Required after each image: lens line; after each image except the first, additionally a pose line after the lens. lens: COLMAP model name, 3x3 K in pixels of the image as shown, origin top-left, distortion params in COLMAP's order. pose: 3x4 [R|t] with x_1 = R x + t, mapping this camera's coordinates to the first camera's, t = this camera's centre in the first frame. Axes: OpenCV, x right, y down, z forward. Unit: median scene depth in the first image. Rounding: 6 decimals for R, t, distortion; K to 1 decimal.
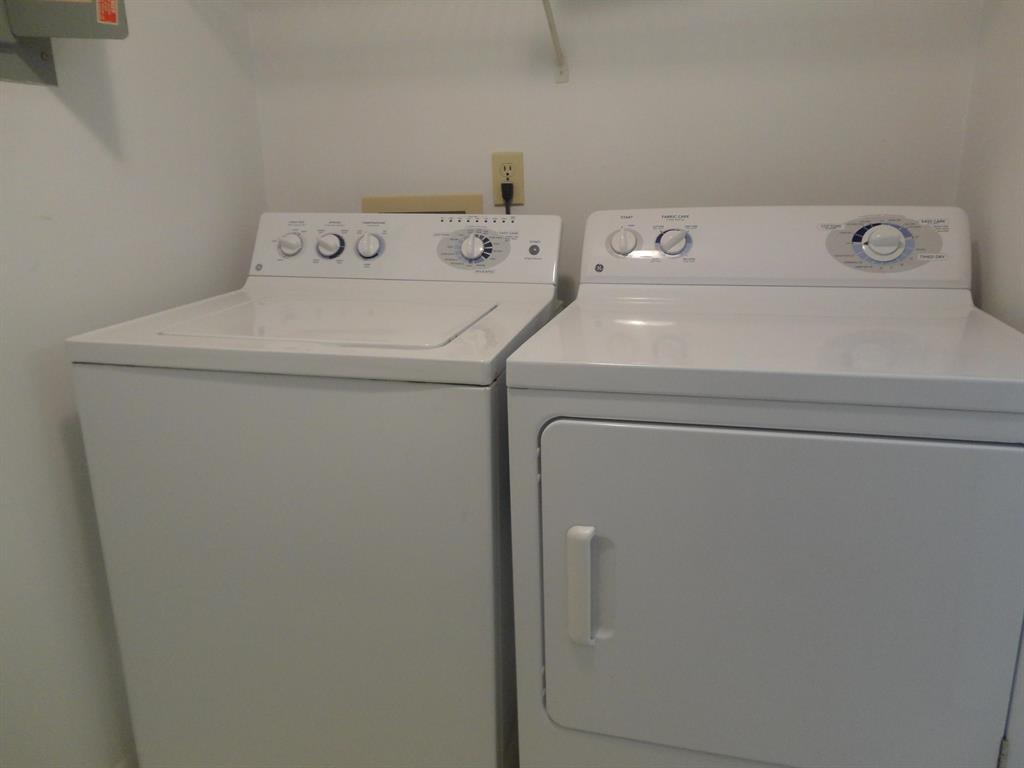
lens RADIAL K [[794.2, 0, 512.0], [0, 794.2, 384.0], [0, 0, 1]] dist [0.011341, 0.001271]
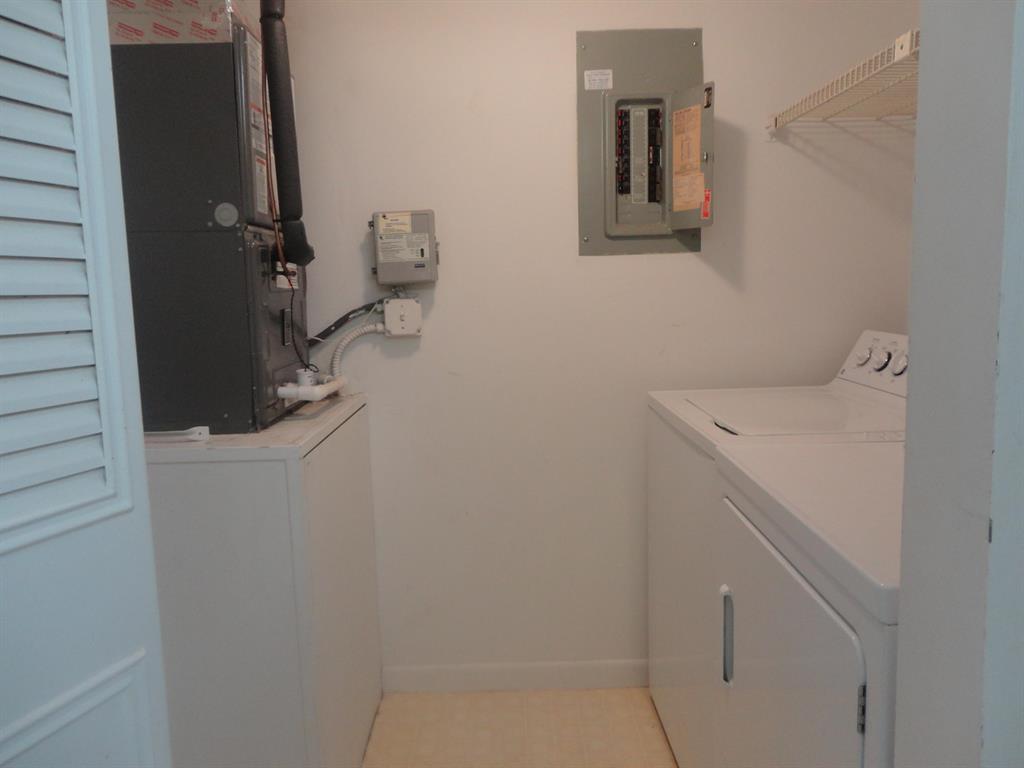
lens RADIAL K [[760.3, 0, 507.0], [0, 760.3, 386.8], [0, 0, 1]] dist [-0.018051, 0.006755]
pose [[0.235874, 0.138301, -0.961892, 0.978306], [-0.235465, 0.968459, 0.081505, -0.127300], [0.942826, 0.207267, 0.260999, 0.235465]]
